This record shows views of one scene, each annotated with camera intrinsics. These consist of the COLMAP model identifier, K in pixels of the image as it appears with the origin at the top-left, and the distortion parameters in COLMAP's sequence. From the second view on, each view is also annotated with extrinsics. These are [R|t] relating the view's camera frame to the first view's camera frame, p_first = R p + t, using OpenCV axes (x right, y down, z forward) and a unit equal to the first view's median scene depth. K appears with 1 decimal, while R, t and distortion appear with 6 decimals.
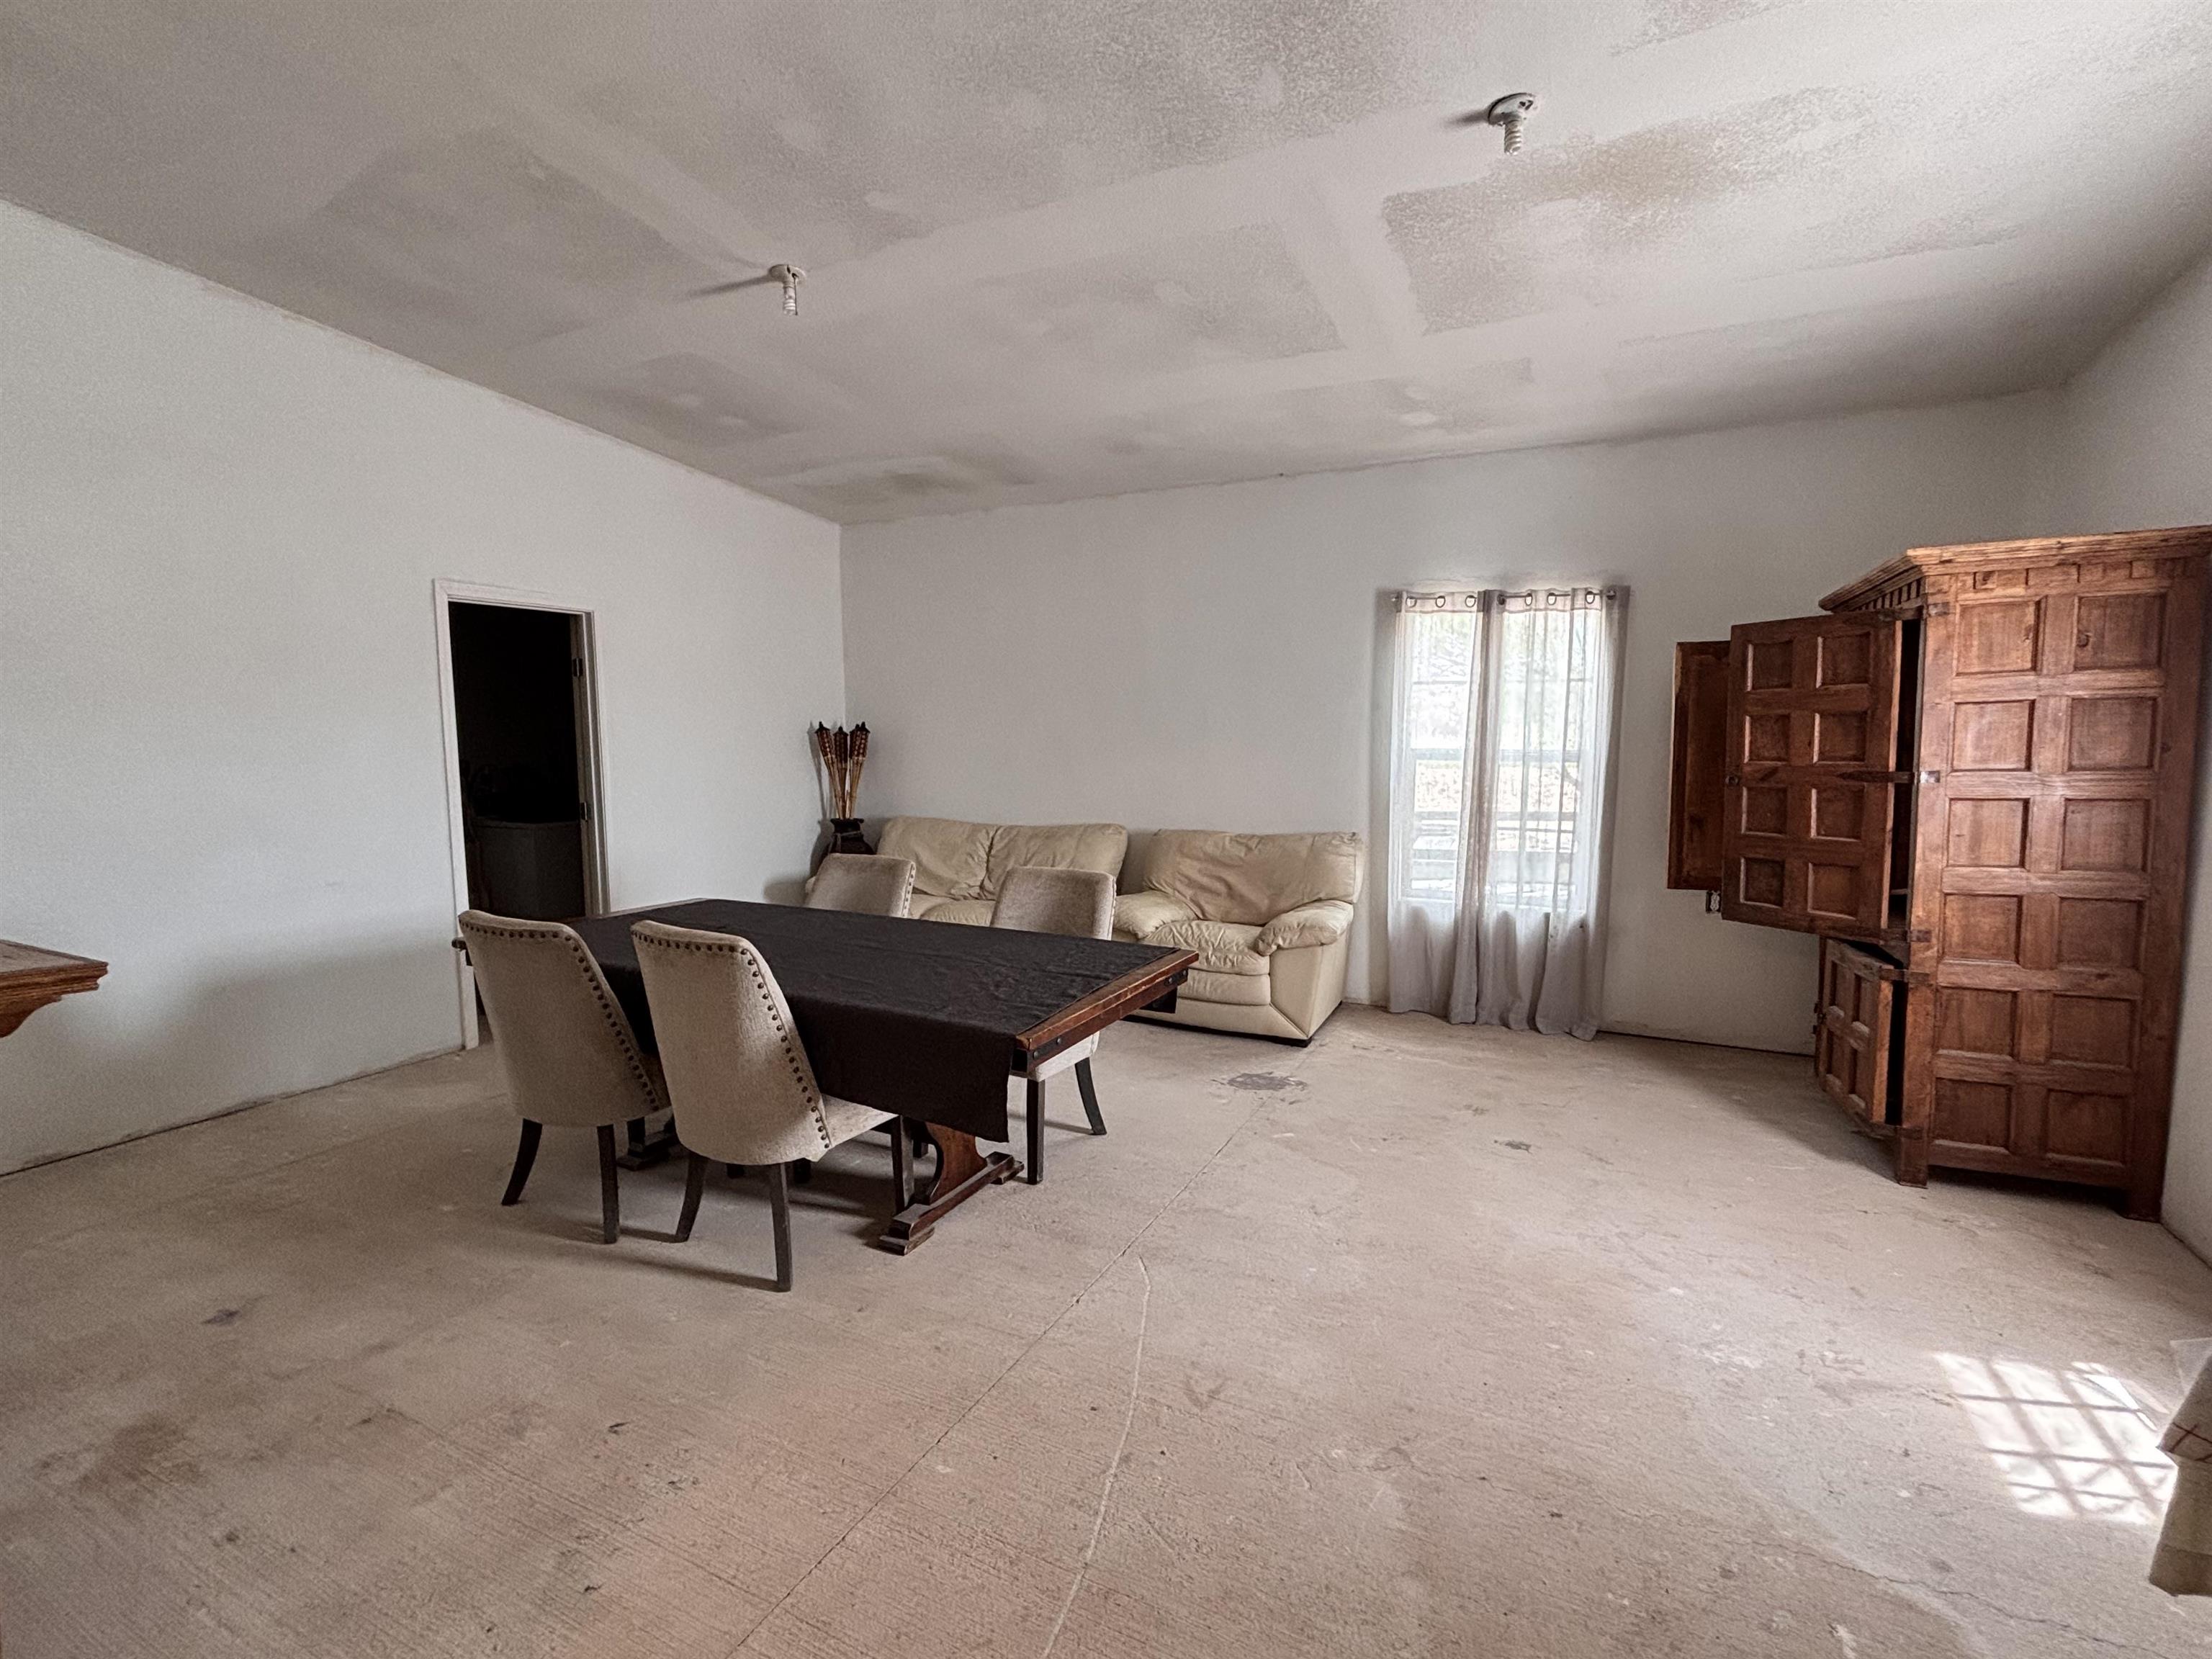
lens RADIAL K [[978.0, 0, 1108.7], [0, 978.0, 808.6], [0, 0, 1]] dist [0.004666, -0.000010]
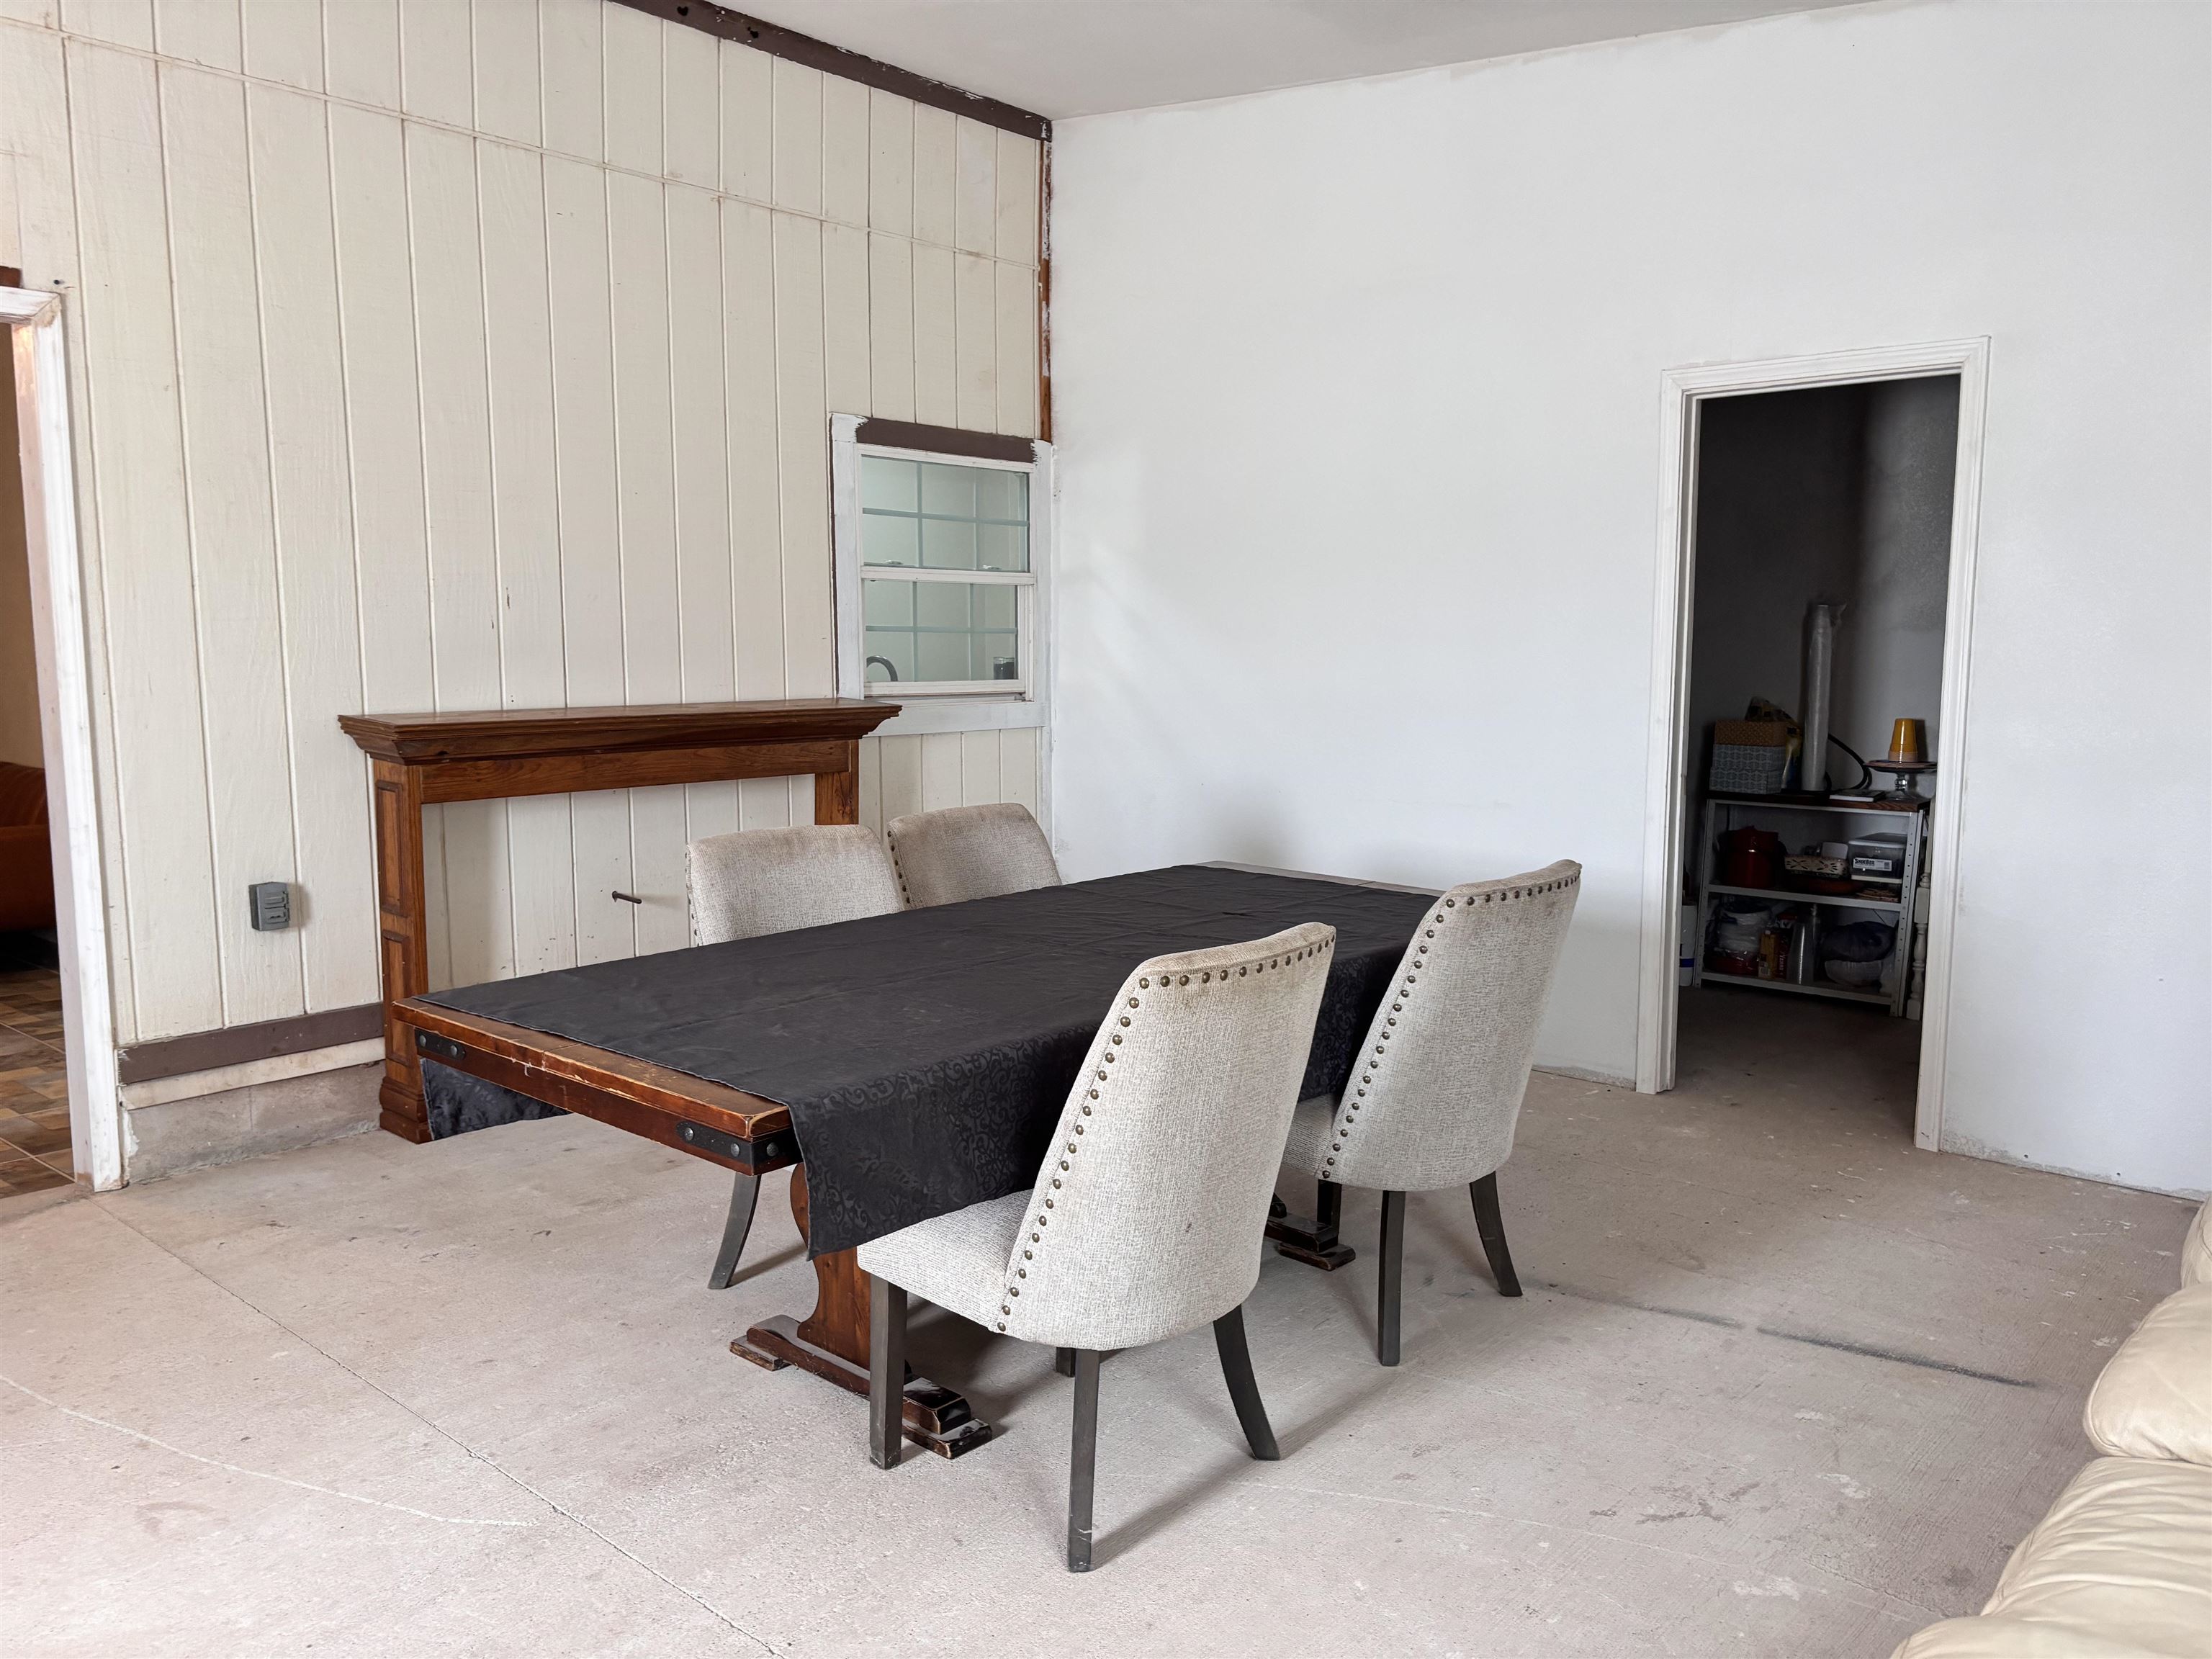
lens RADIAL K [[1666.0, 0, 1095.6], [0, 1666.0, 844.2], [0, 0, 1]] dist [0.030691, -0.038341]
pose [[-0.245551, 0.124340, -0.961376, 0.484845], [-0.081111, 0.985627, 0.148194, -0.054229], [0.965984, 0.114367, -0.231937, 0.879549]]
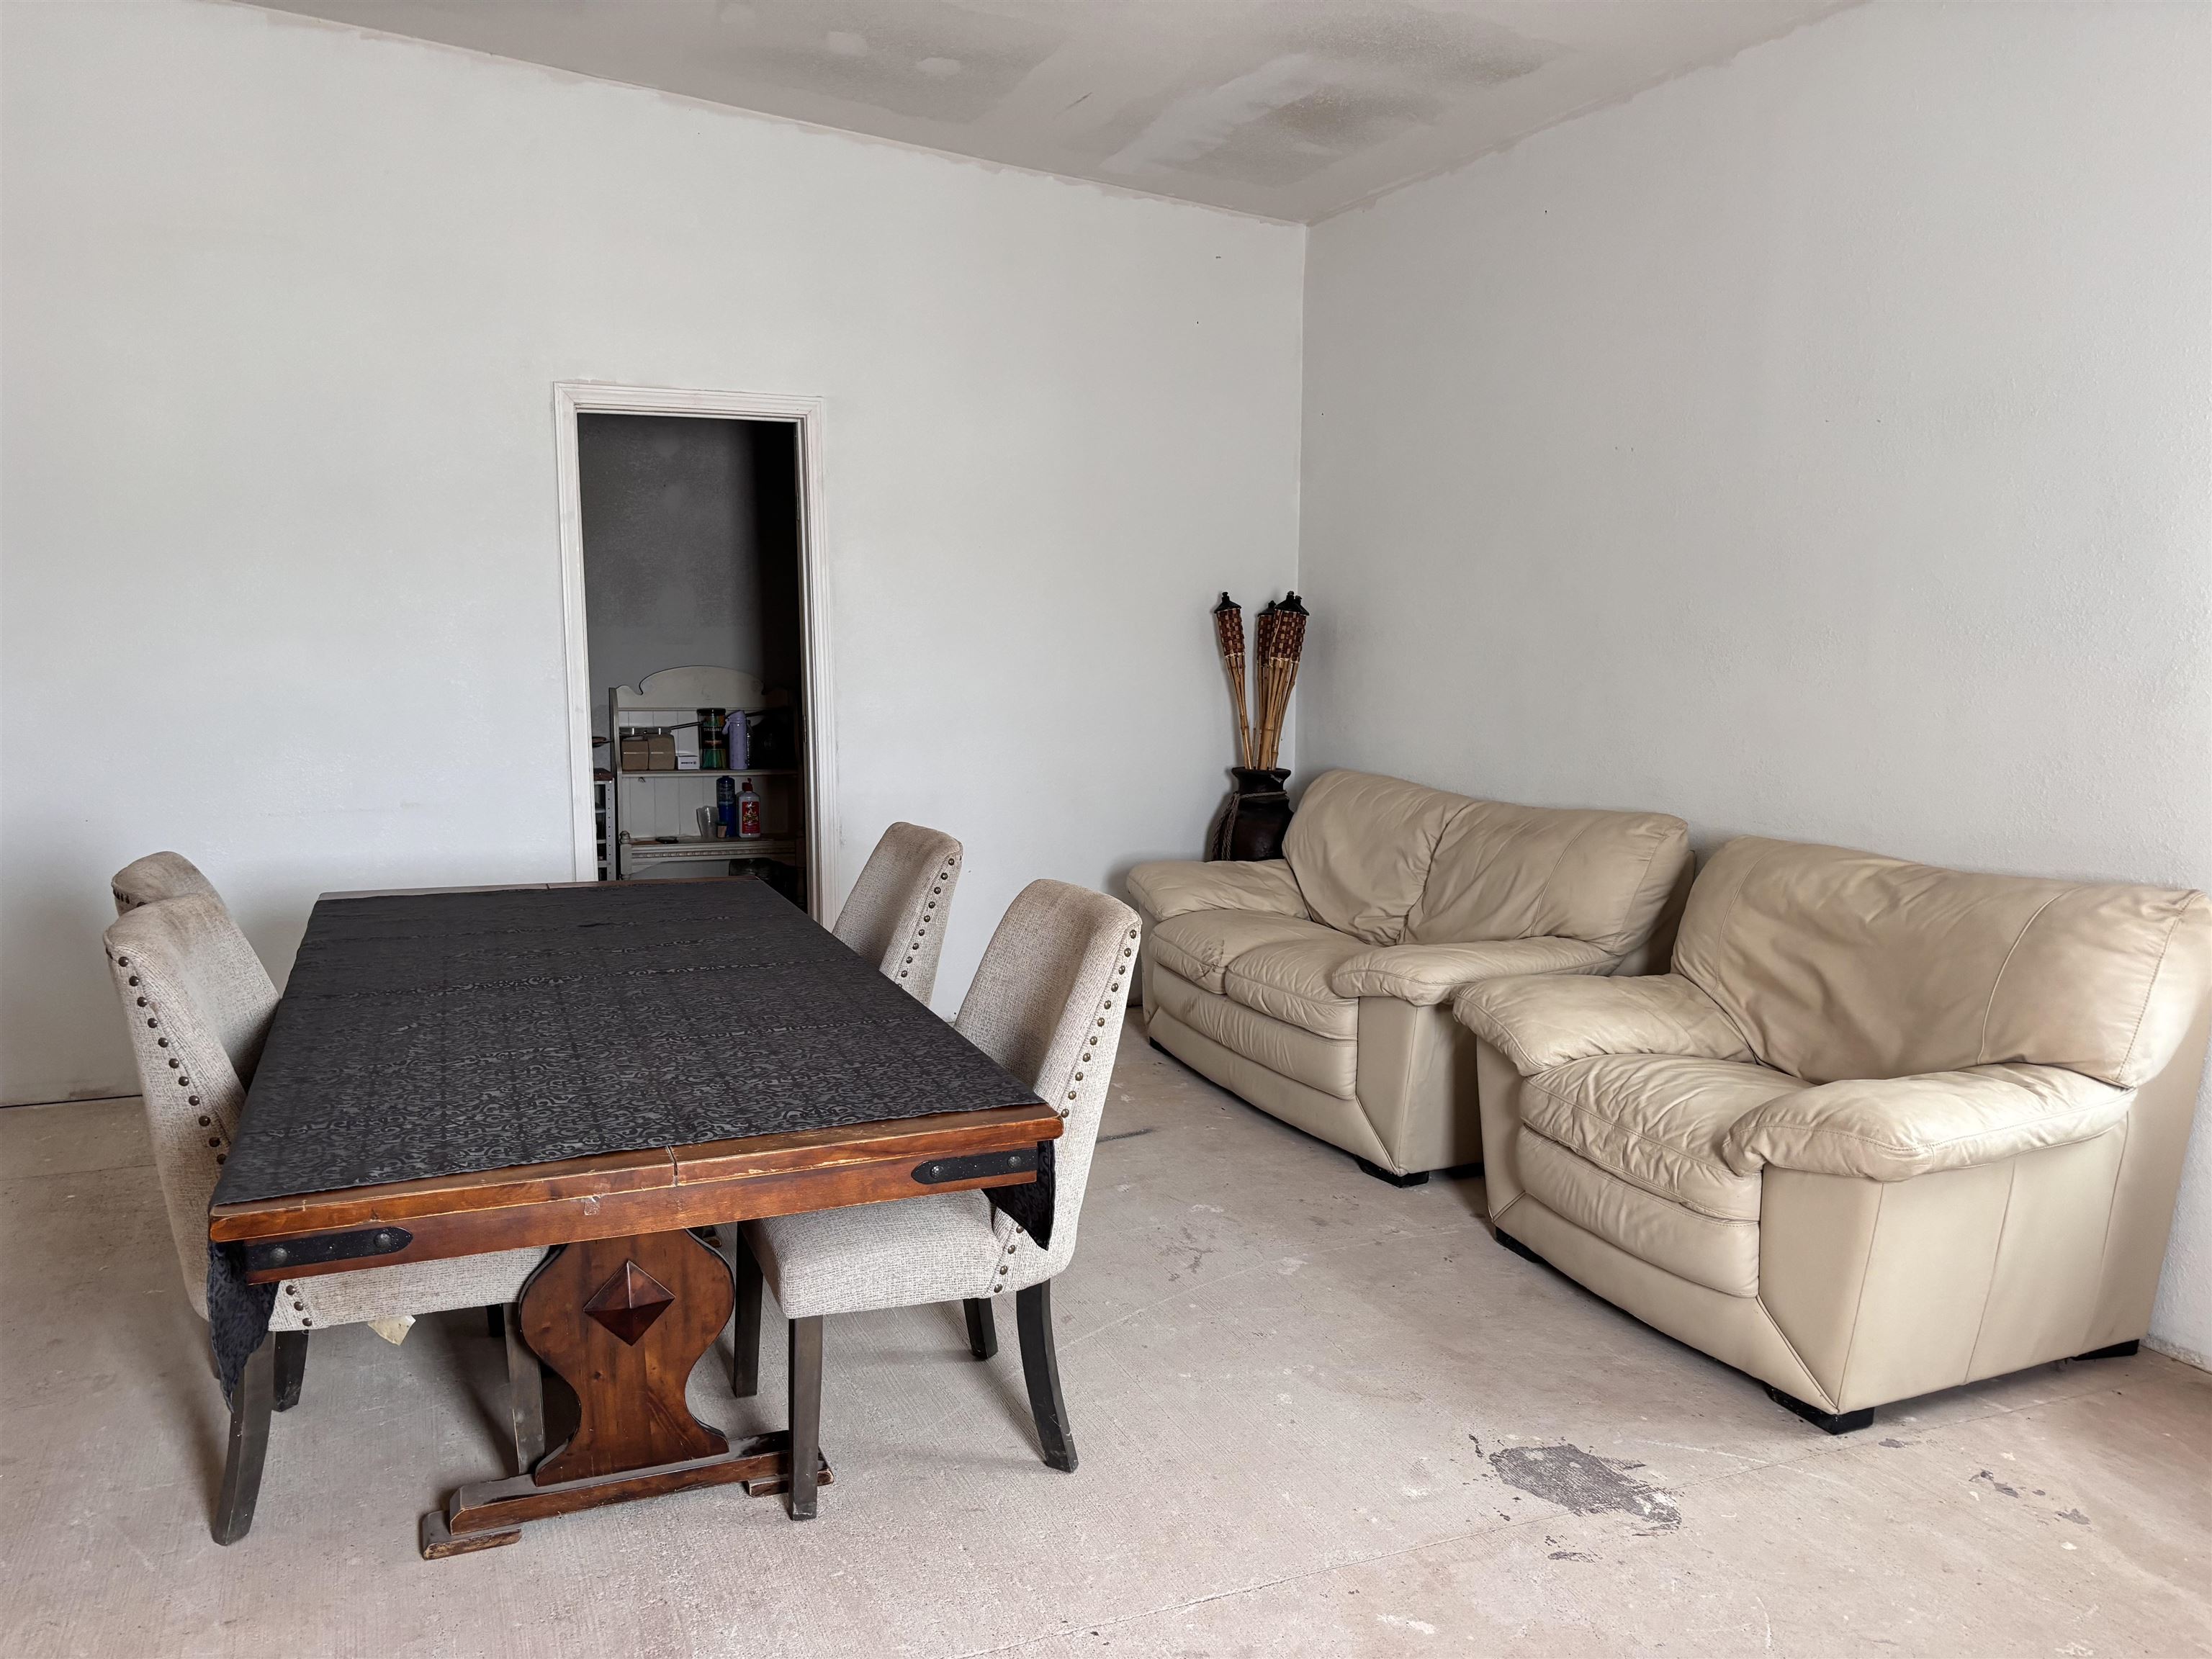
lens RADIAL K [[1666.0, 0, 1113.1], [0, 1666.0, 833.5], [0, 0, 1]] dist [0.030691, -0.038341]
pose [[0.767641, 0.088317, -0.634766, 0.378182], [-0.057891, 0.995966, 0.068562, -0.017792], [0.638260, -0.015884, 0.769657, 0.318679]]
